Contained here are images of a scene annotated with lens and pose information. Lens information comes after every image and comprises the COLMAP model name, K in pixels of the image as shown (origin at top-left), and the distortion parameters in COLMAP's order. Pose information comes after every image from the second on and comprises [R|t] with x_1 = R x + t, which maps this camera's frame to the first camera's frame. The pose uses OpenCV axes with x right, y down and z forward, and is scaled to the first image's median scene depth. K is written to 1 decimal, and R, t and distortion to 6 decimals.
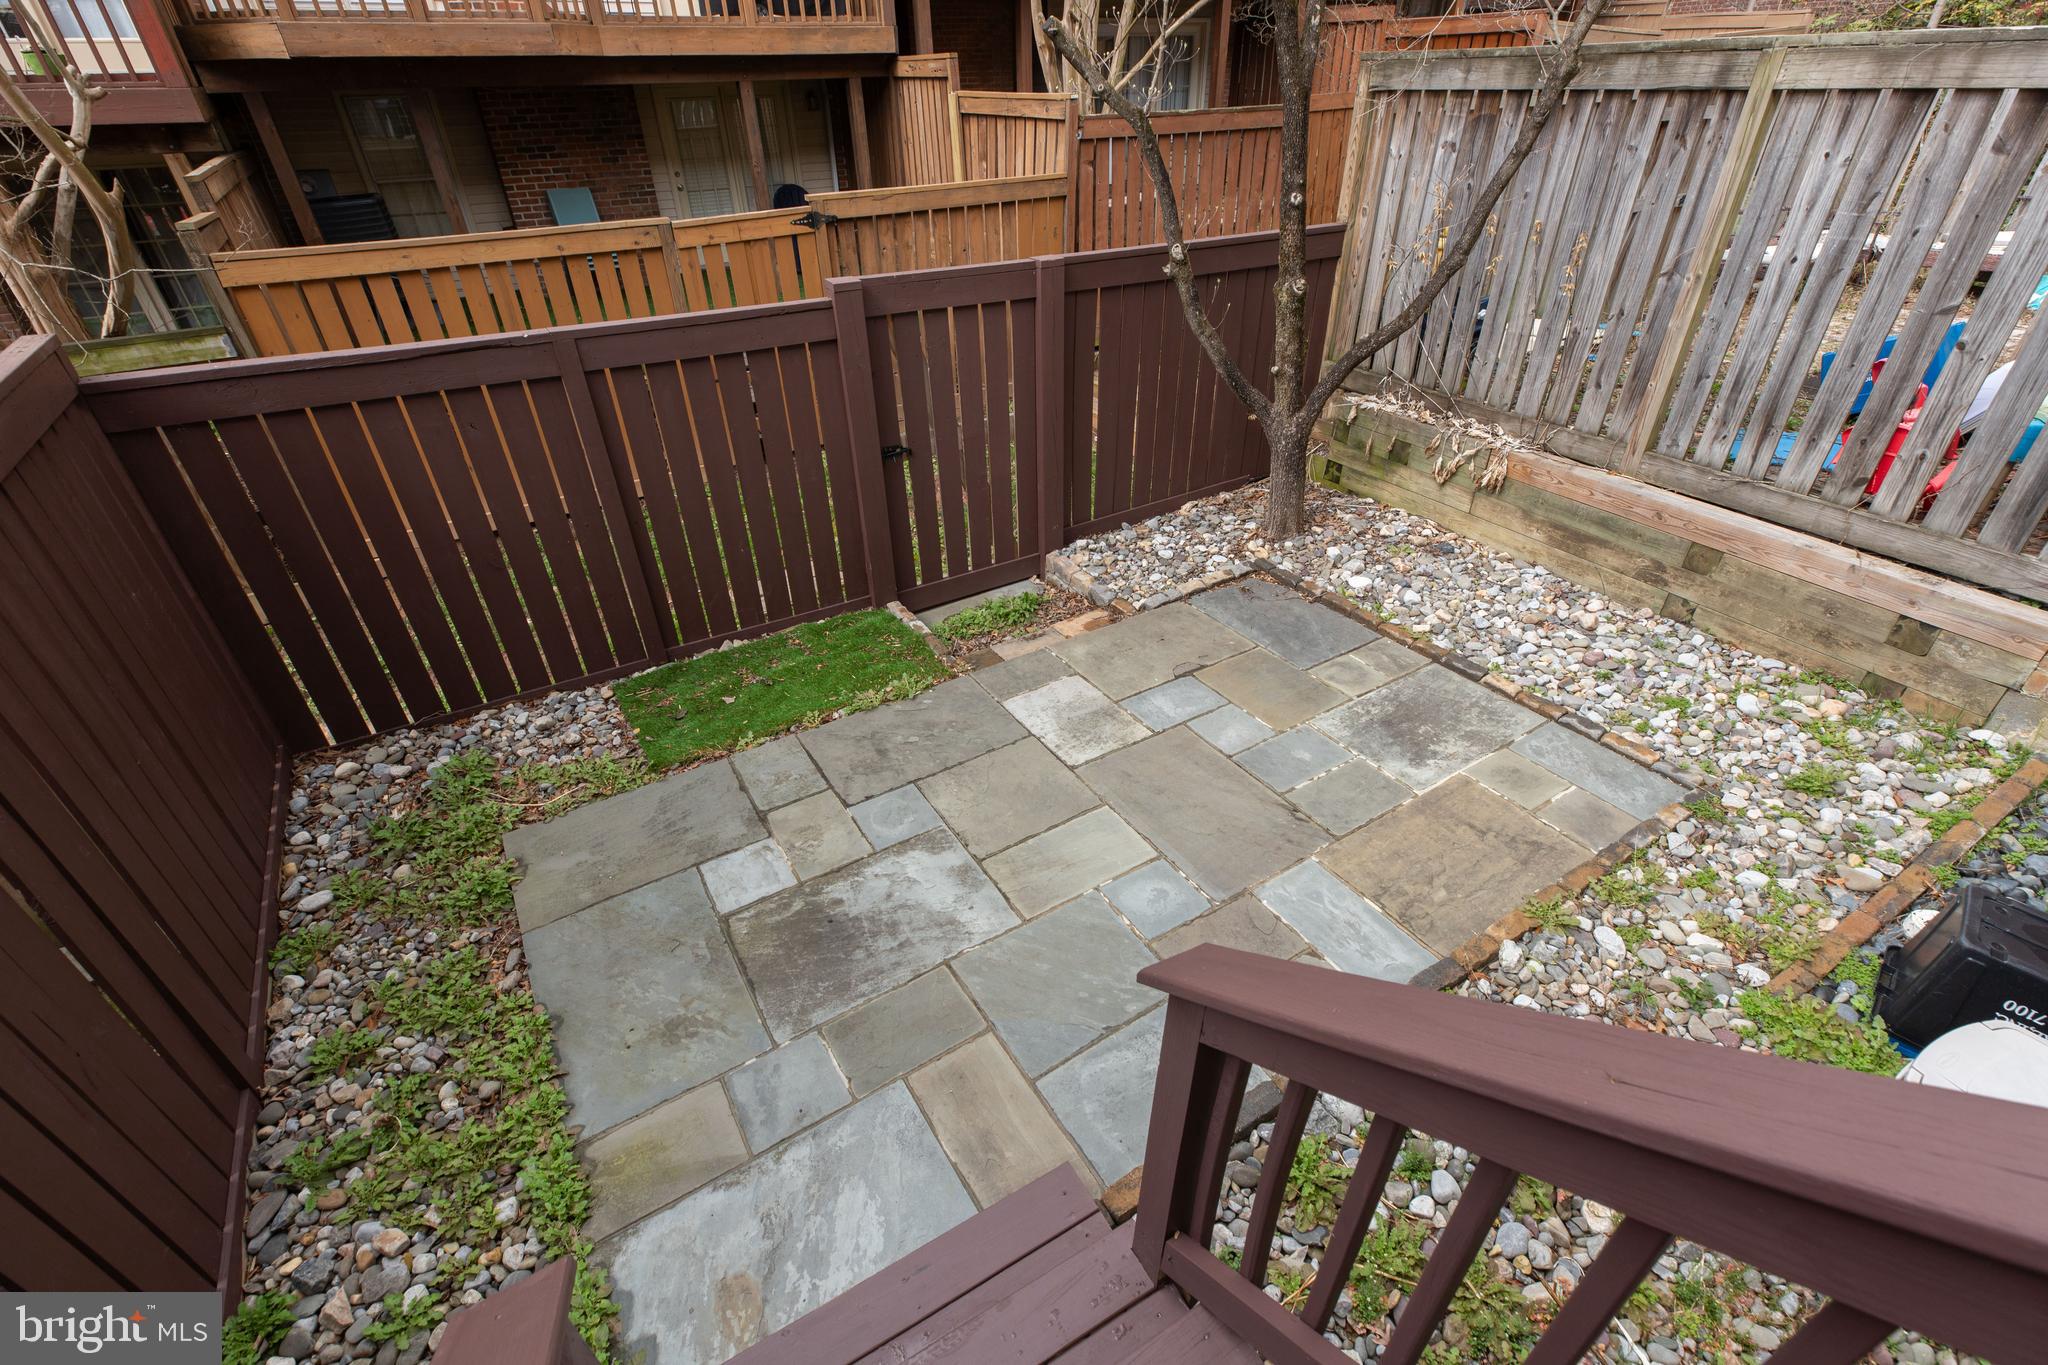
lens RADIAL K [[953.2, 0, 1032.6], [0, 953.2, 695.8], [0, 0, 1]] dist [-0.000893, -0.000283]
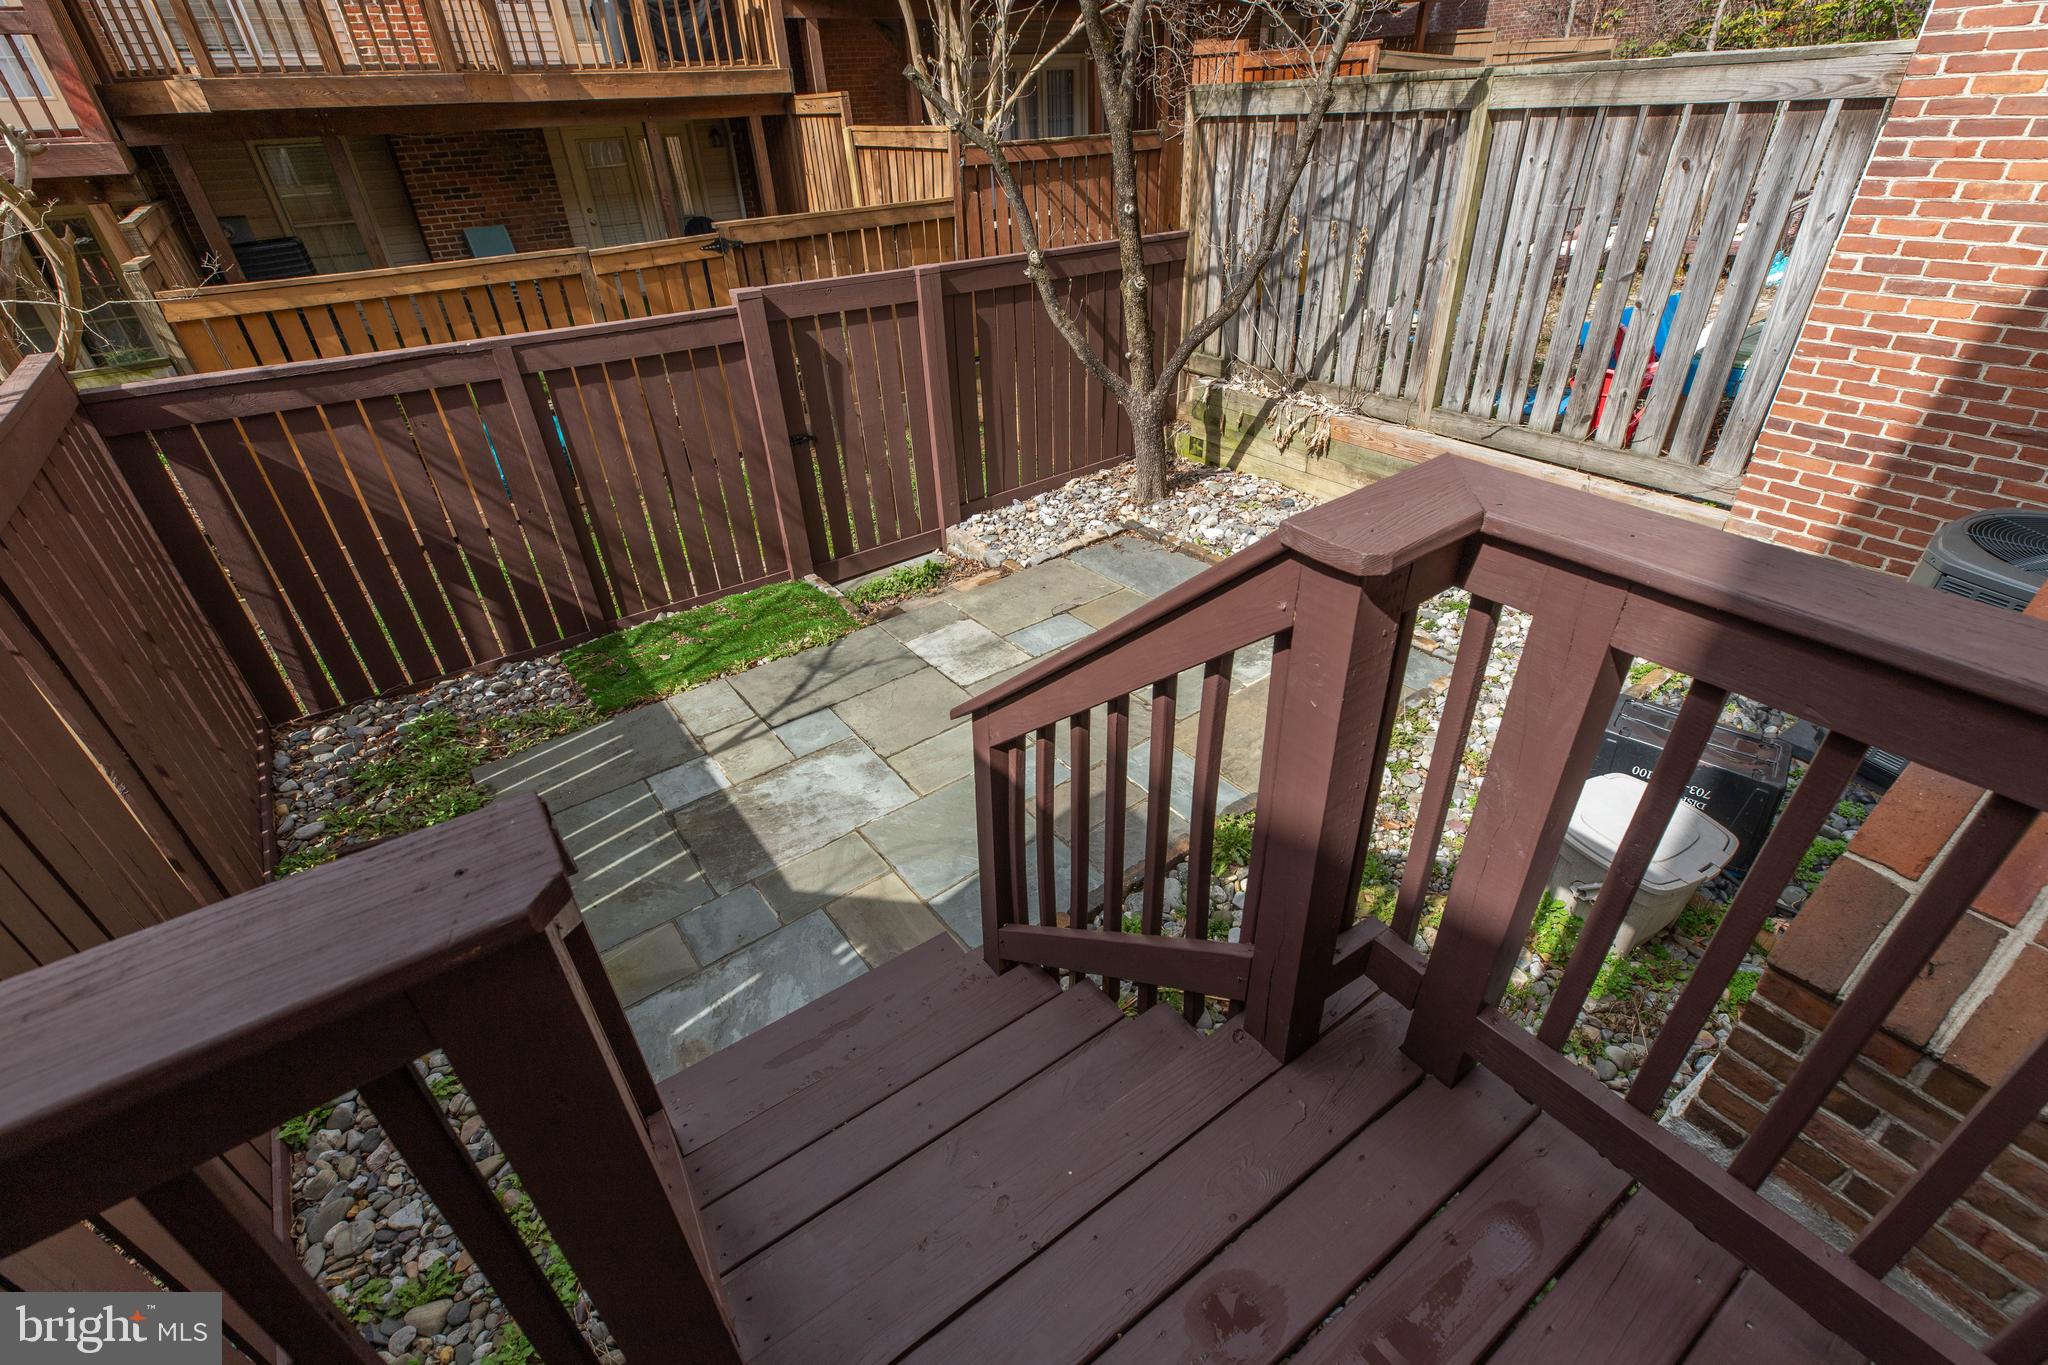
lens RADIAL K [[935.3, 0, 1029.6], [0, 935.3, 683.3], [0, 0, 1]] dist [-0.002199, 0.000412]
pose [[0.996141, -0.062143, 0.061973, 0.038733], [0.063657, 0.997712, -0.022759, 0.076822], [-0.060417, 0.026616, 0.997818, -0.123549]]
